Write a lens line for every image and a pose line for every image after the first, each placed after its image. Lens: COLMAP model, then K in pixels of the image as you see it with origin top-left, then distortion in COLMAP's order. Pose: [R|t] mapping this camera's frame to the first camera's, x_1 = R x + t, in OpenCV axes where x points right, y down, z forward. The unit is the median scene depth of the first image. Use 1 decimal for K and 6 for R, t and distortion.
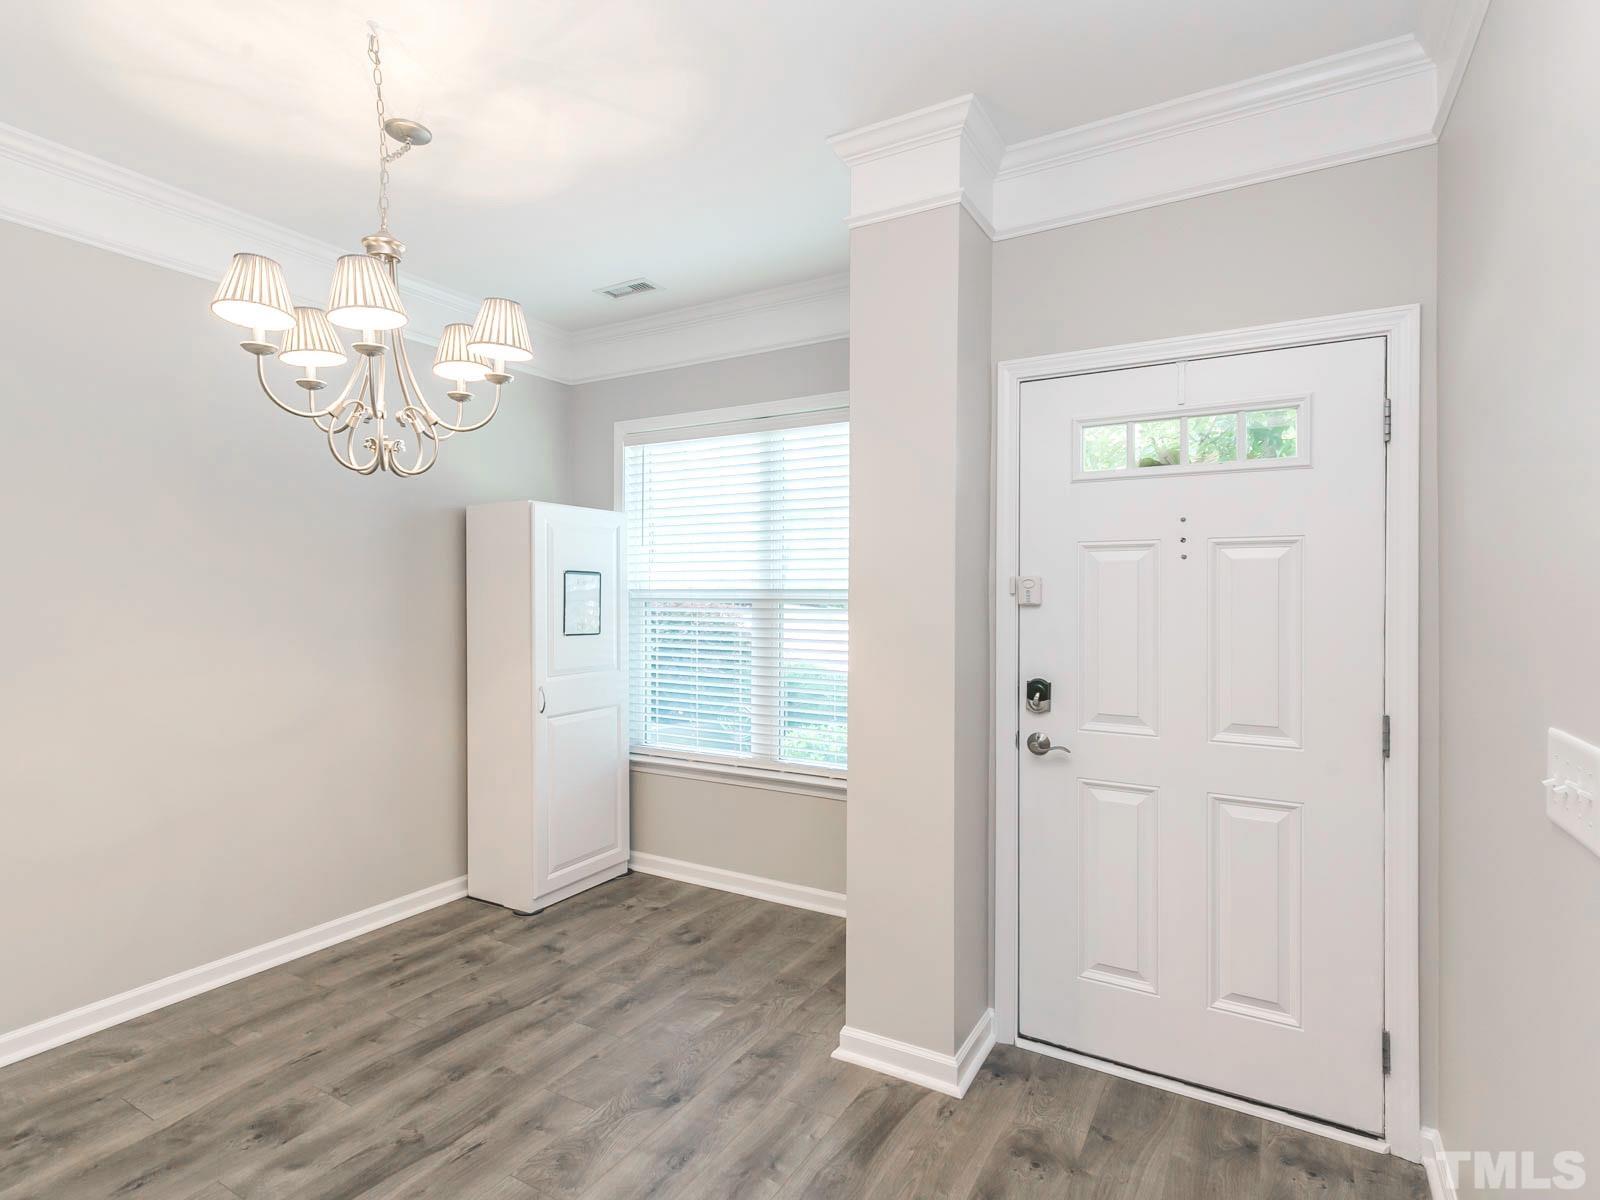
lens RADIAL K [[815.3, 0, 802.3], [0, 815.3, 603.1], [0, 0, 1]] dist [0.017611, -0.013253]
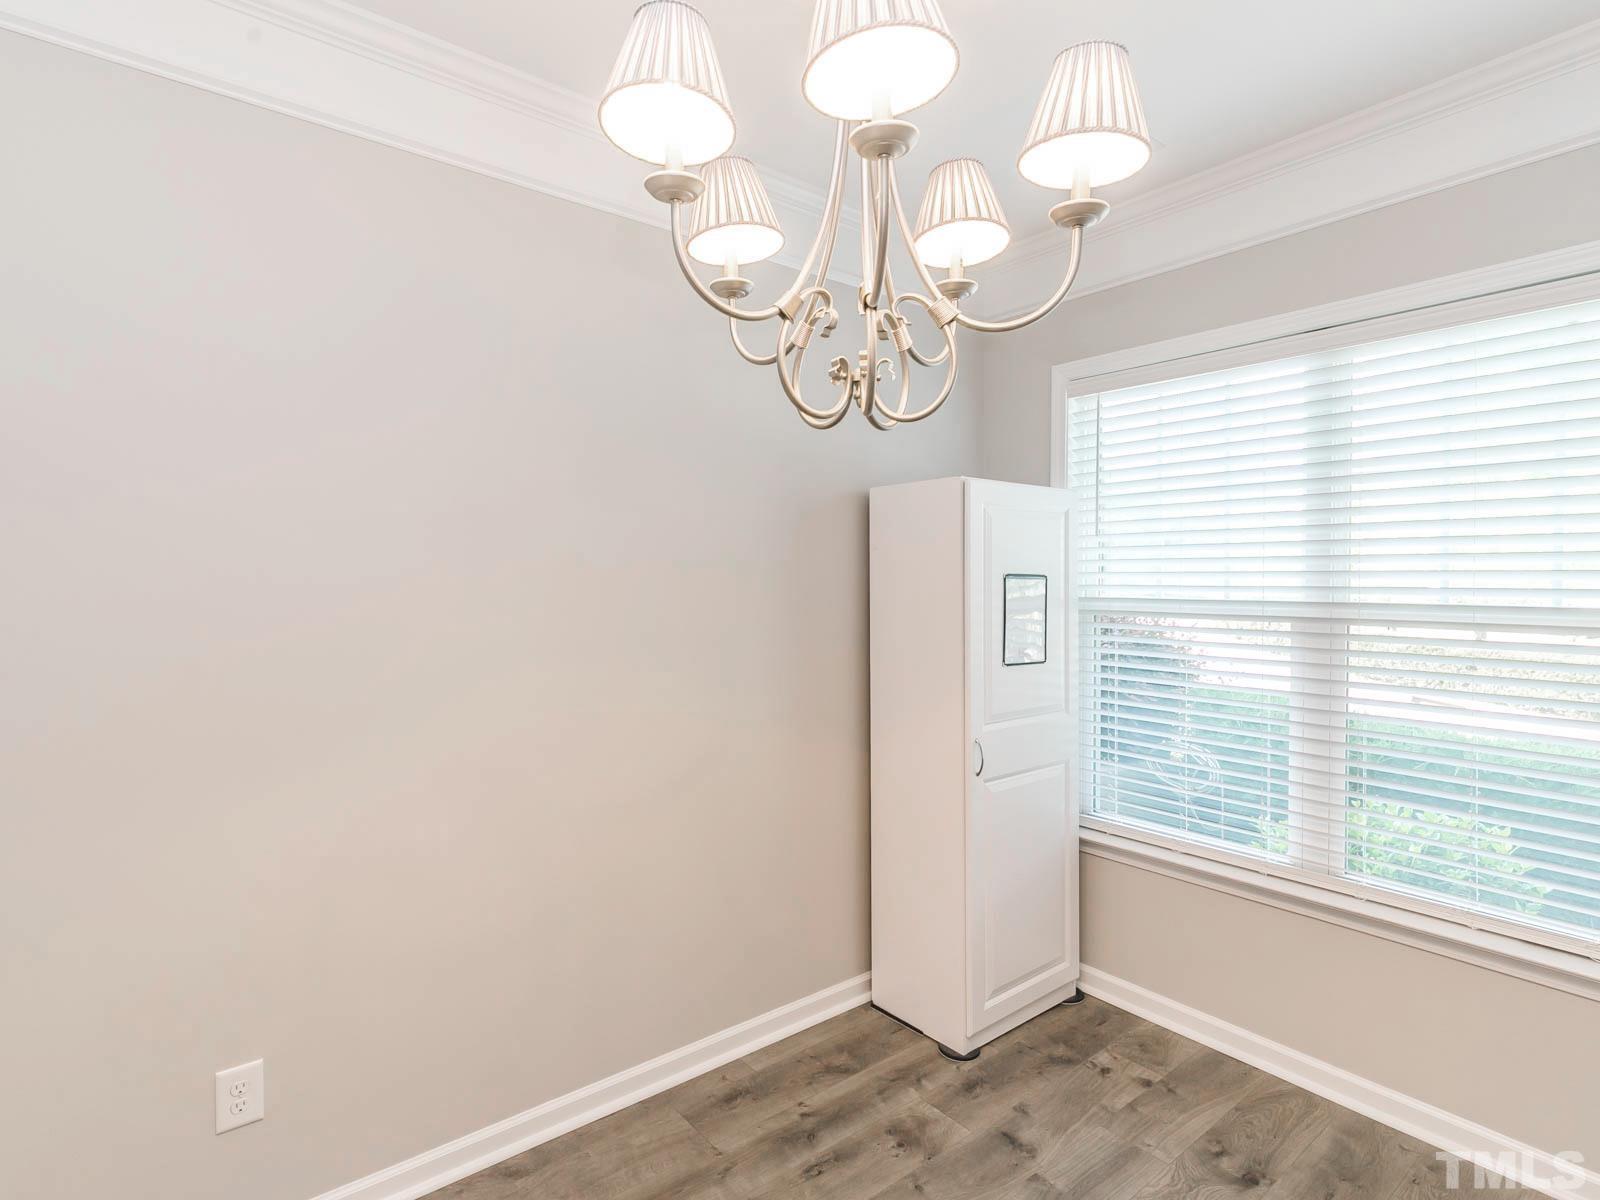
lens RADIAL K [[815.3, 0, 802.3], [0, 815.3, 603.1], [0, 0, 1]] dist [0.017611, -0.013253]
pose [[0.934453, 0.012186, -0.355878, -0.217482], [-0.005781, 0.999802, 0.019054, -0.028923], [0.356040, -0.015748, 0.934338, 0.292655]]
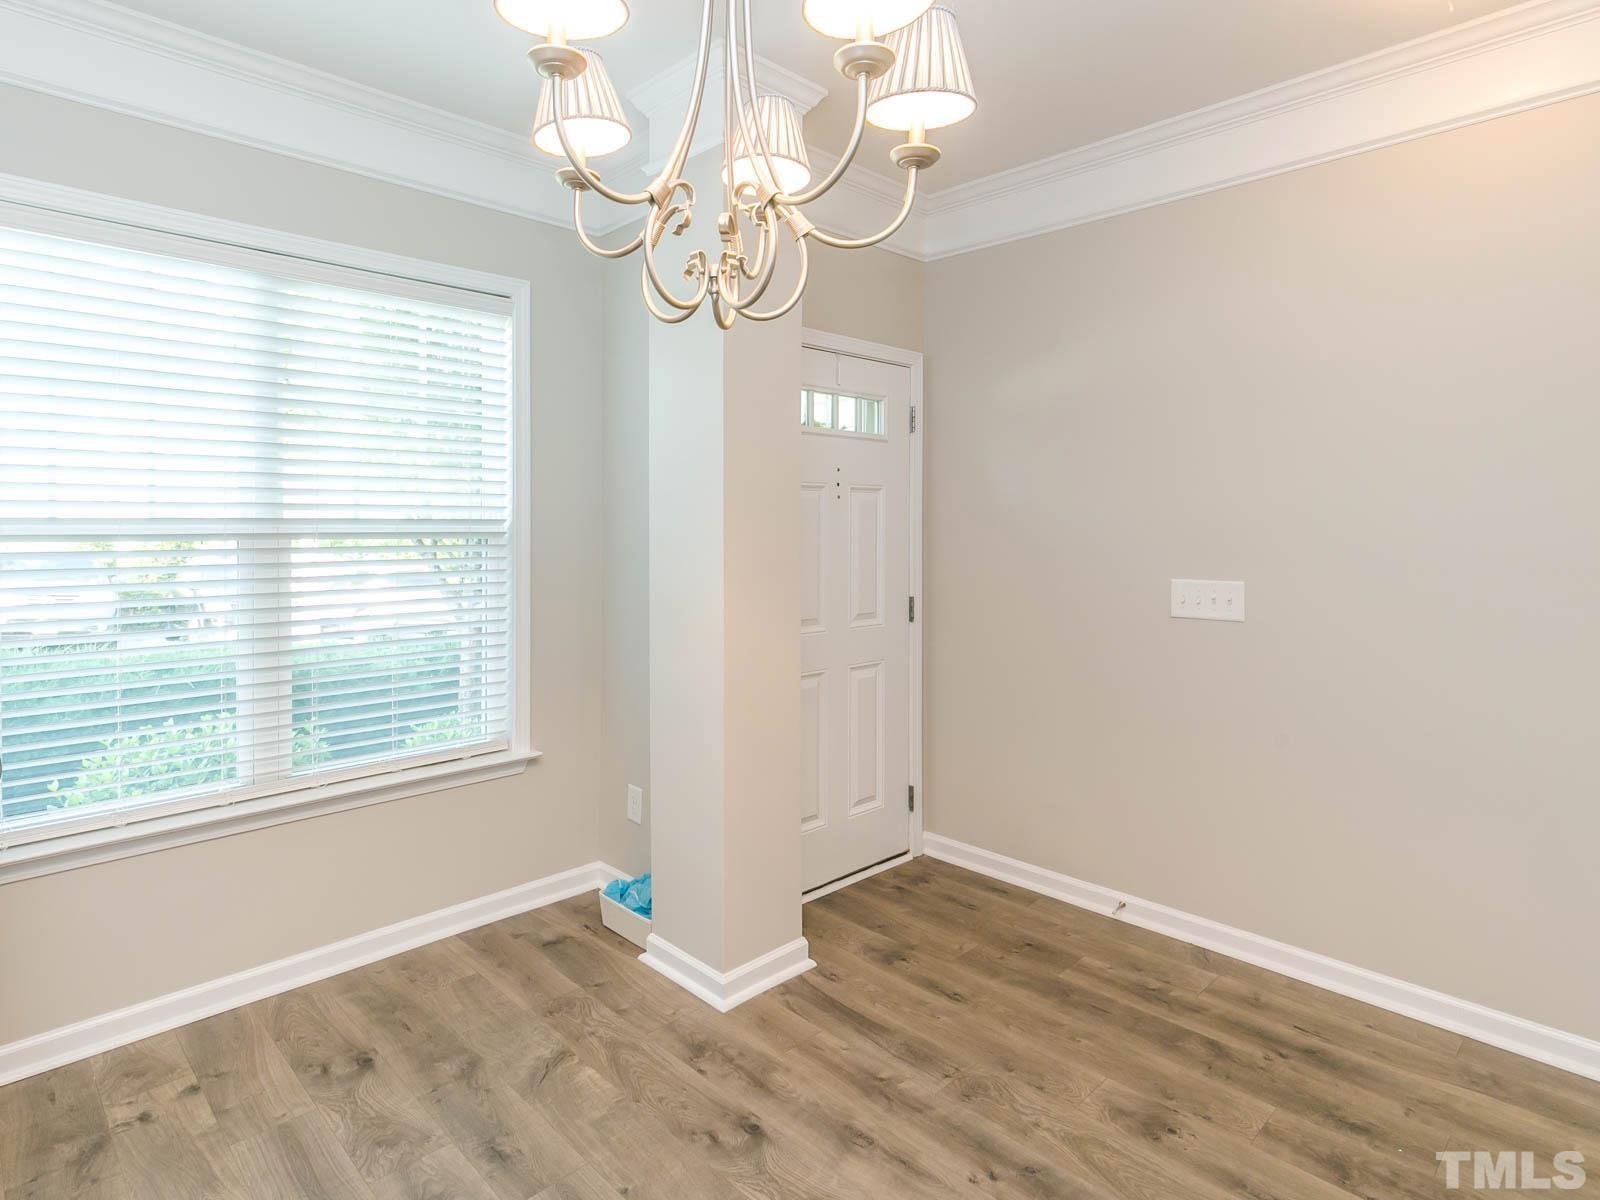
lens RADIAL K [[877.2, 0, 718.5], [0, 877.2, 547.0], [0, 0, 1]] dist [0.000289, -0.000846]
pose [[0.314187, -0.032059, 0.948820, -0.649963], [0.011096, 0.999485, 0.030096, -0.012764], [-0.949296, 0.001072, 0.314381, 0.484983]]
